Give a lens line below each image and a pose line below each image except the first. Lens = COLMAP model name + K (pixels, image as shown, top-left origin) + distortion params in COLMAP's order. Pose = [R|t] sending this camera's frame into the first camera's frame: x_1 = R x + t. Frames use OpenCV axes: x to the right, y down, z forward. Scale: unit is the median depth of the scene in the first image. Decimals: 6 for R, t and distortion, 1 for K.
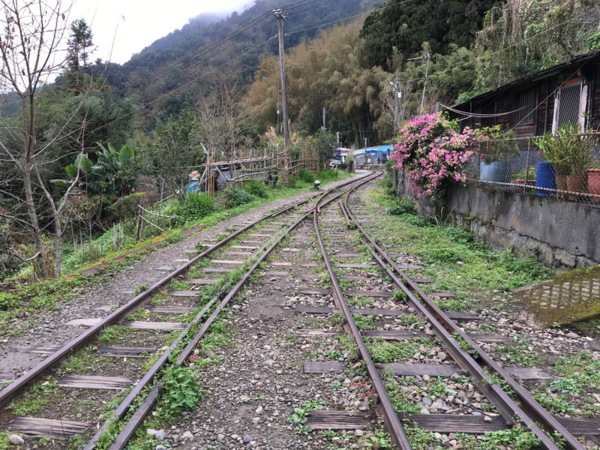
lens RADIAL K [[510.1, 0, 300.0], [0, 510.1, 225.0], [0, 0, 1]] dist [0.024578, -0.002448]
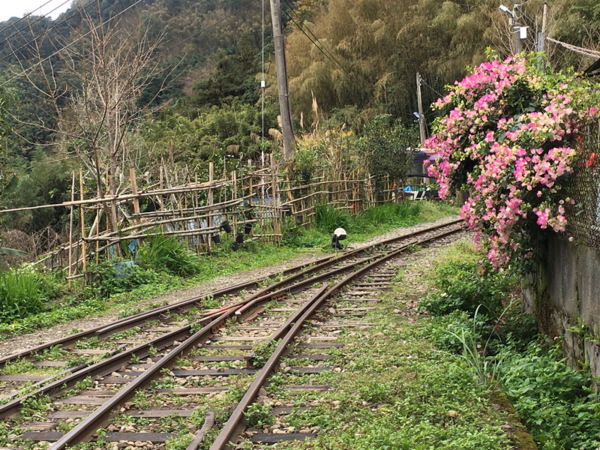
lens RADIAL K [[1017.6, 0, 300.0], [0, 1017.6, 225.0], [0, 0, 1]] dist [0.006997, -0.001786]
pose [[0.994016, -0.040264, -0.101538, 0.175329], [0.031408, 0.995682, -0.087351, -0.025586], [0.104617, 0.083640, 0.990989, 0.212438]]
